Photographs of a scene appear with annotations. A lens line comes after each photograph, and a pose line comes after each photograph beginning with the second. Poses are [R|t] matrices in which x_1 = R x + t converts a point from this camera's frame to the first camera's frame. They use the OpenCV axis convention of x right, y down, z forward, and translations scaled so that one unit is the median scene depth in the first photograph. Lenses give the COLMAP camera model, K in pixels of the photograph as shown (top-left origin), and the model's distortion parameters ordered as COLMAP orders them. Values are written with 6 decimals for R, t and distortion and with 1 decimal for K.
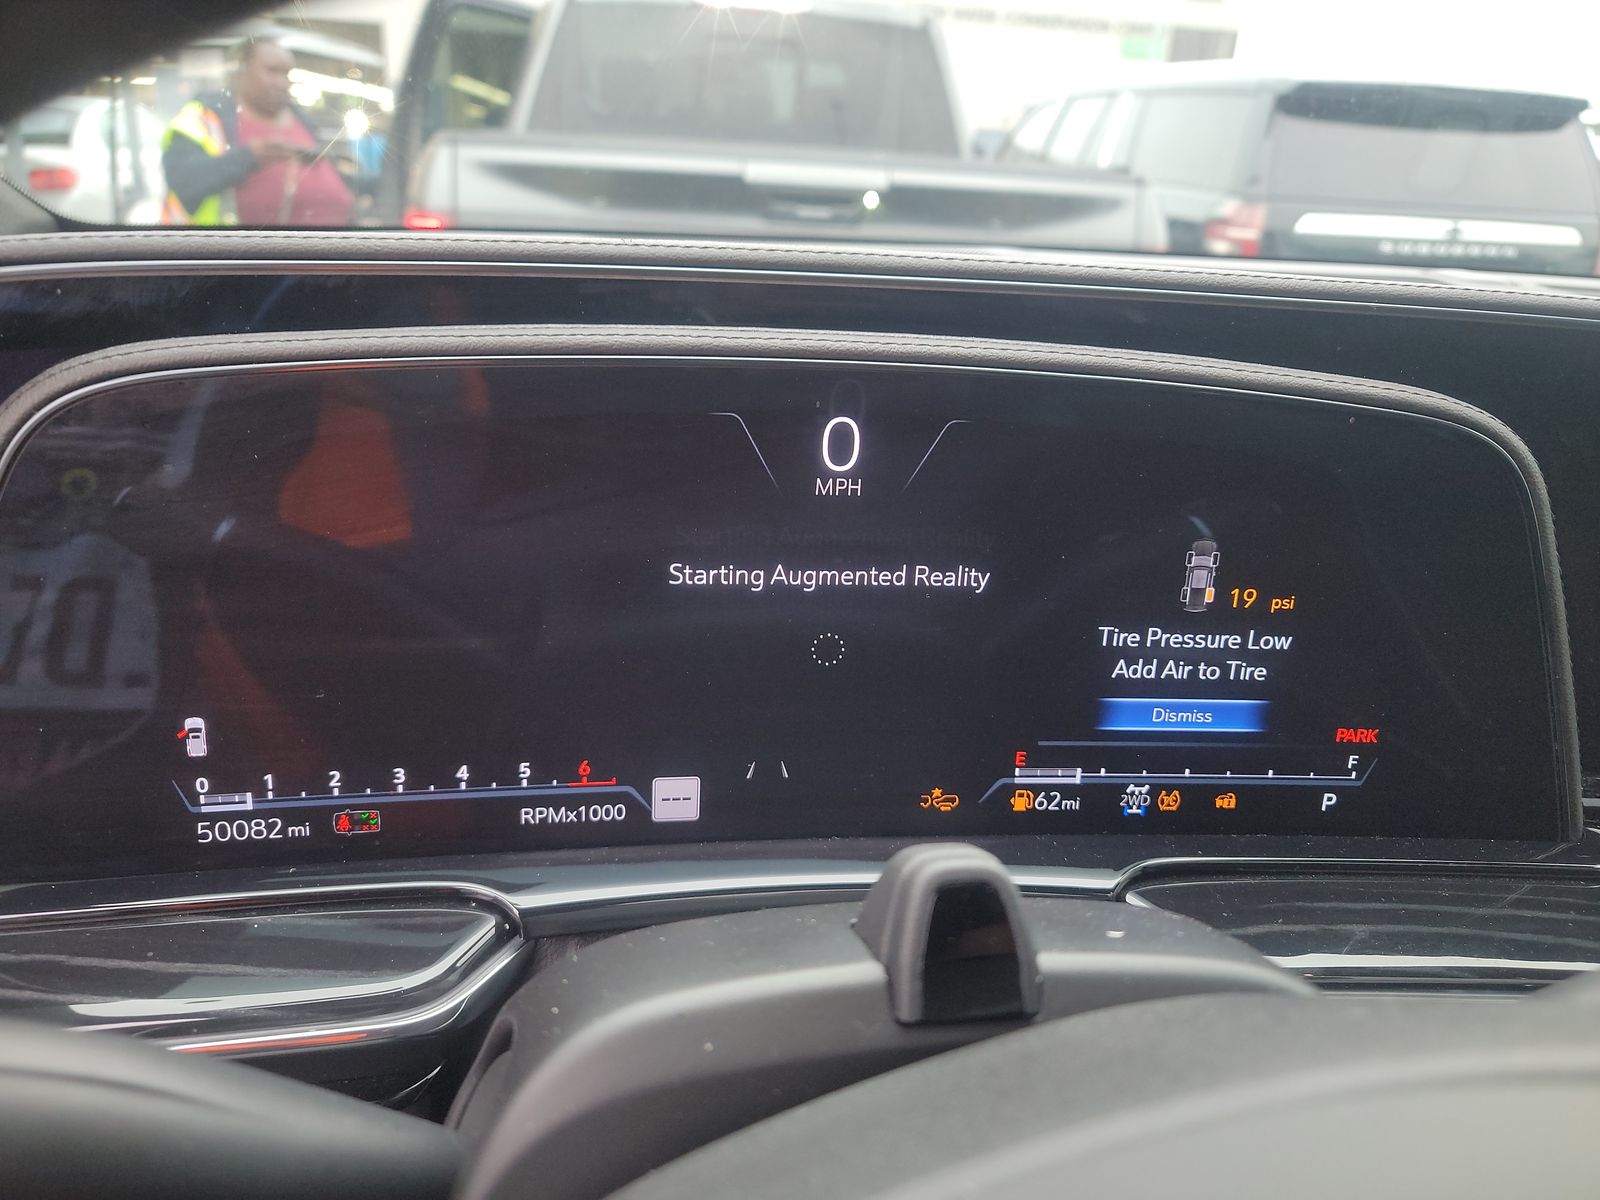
lens RADIAL K [[1161.0, 0, 800.0], [0, 1161.0, 600.0], [0, 0, 1]] dist [0.001880, 0.000684]
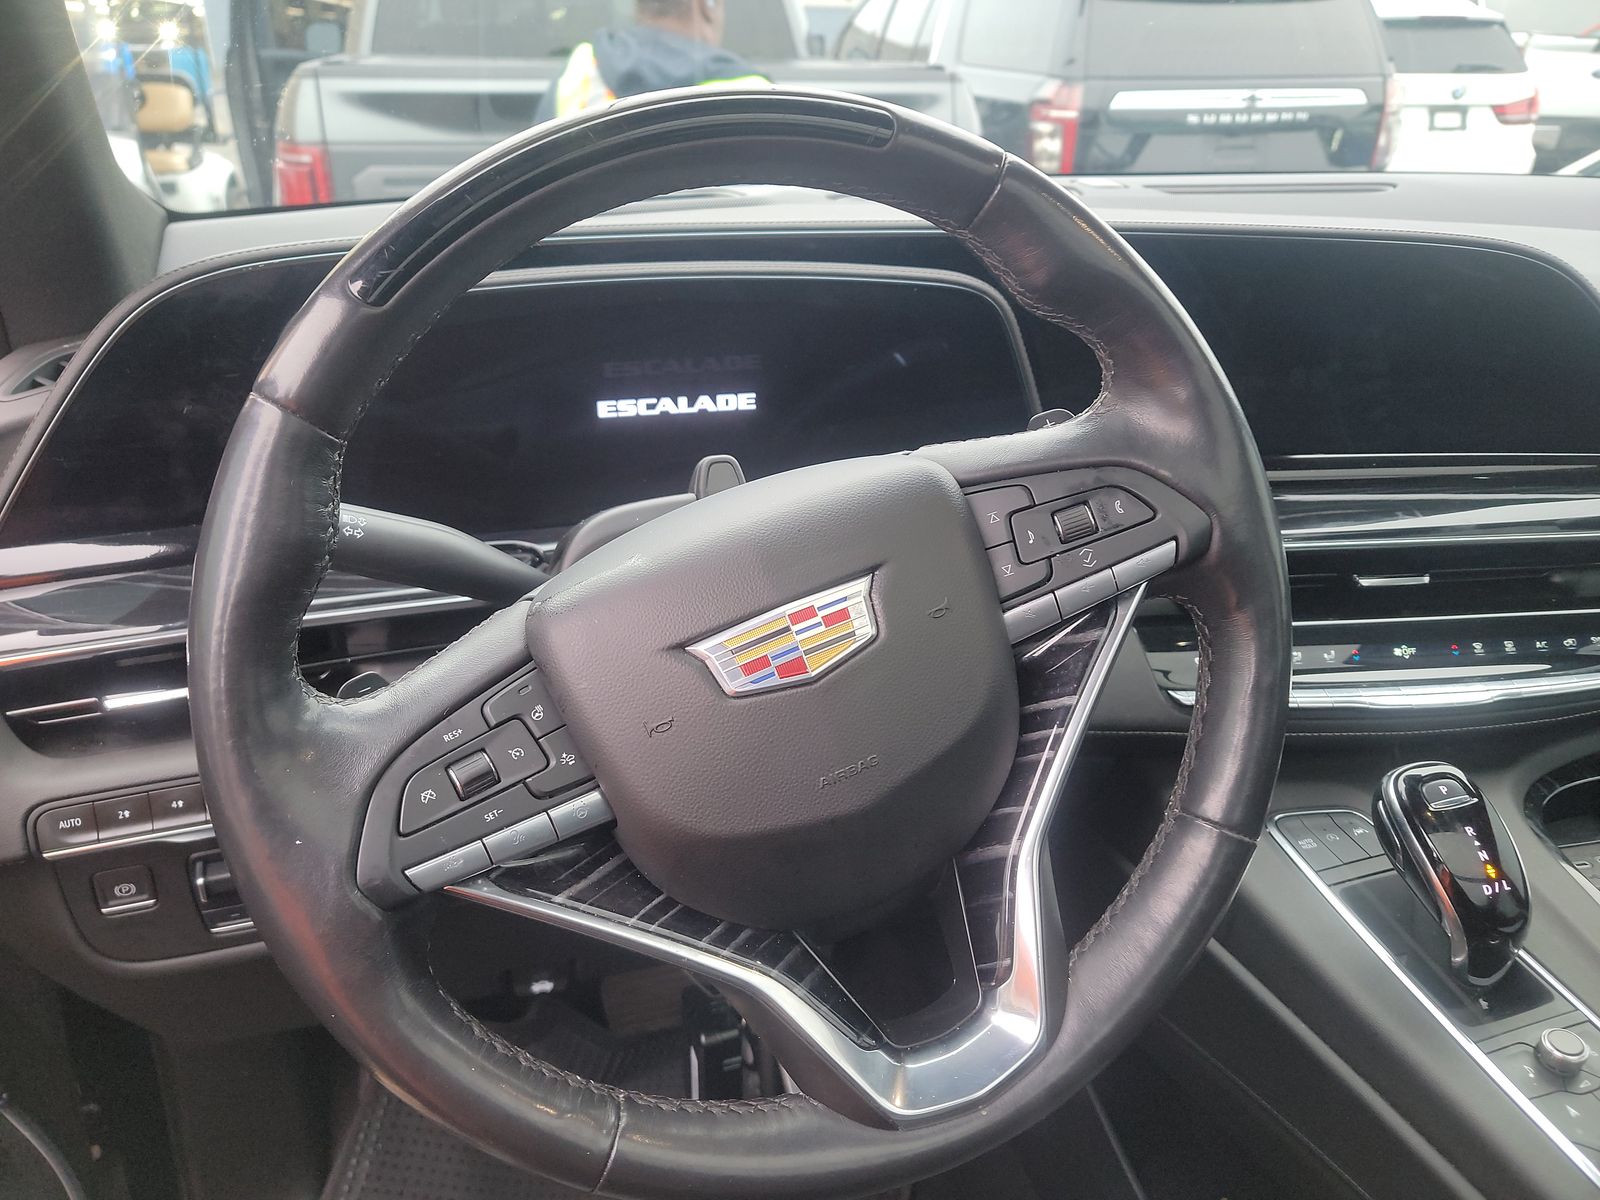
lens RADIAL K [[1114.7, 0, 800.0], [0, 1114.7, 600.0], [0, 0, 1]] dist [0.072623, -0.066808]
pose [[0.991405, -0.093263, 0.091747, 0.021558], [0.084368, 0.991753, 0.096478, 0.168413], [-0.099989, -0.087908, 0.991098, -0.929992]]
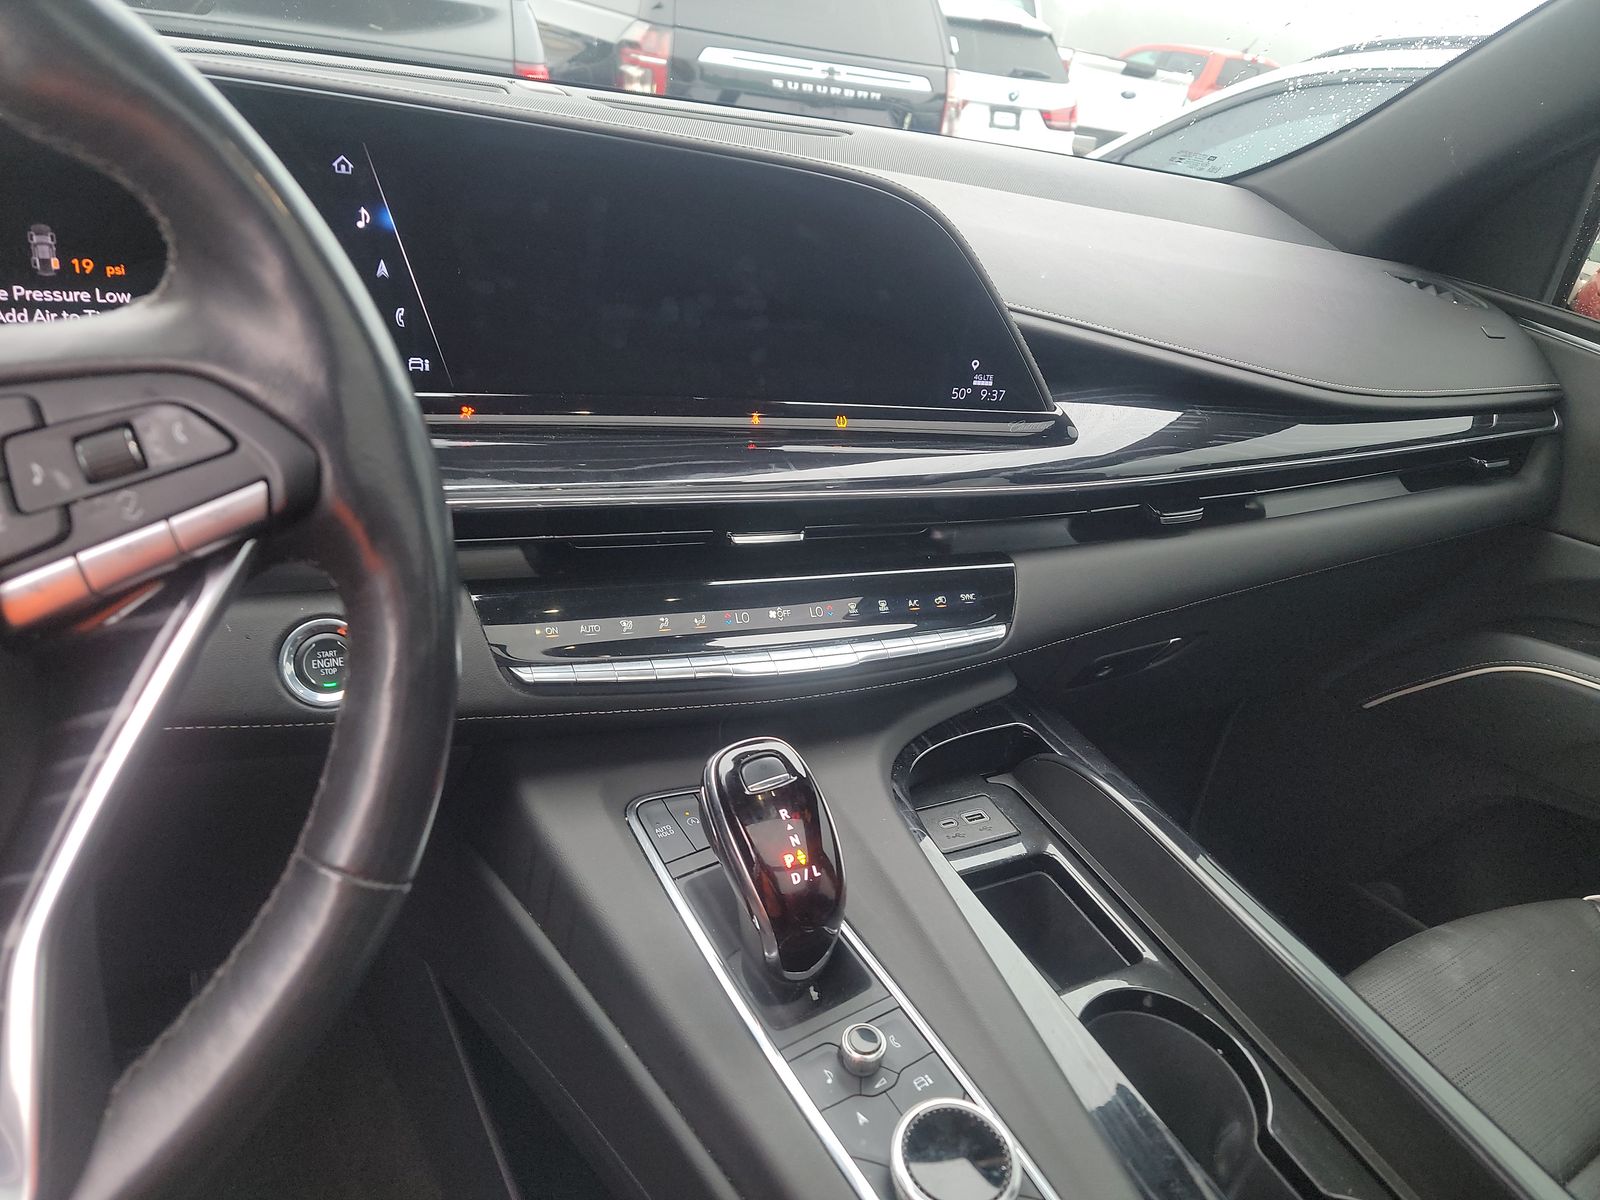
lens RADIAL K [[1114.7, 0, 800.0], [0, 1114.7, 600.0], [0, 0, 1]] dist [0.072623, -0.066808]
pose [[0.907357, -0.116142, 0.403997, 0.540657], [0.055451, 0.985745, 0.158844, 0.228328], [-0.416687, -0.121727, 0.900863, -0.734412]]
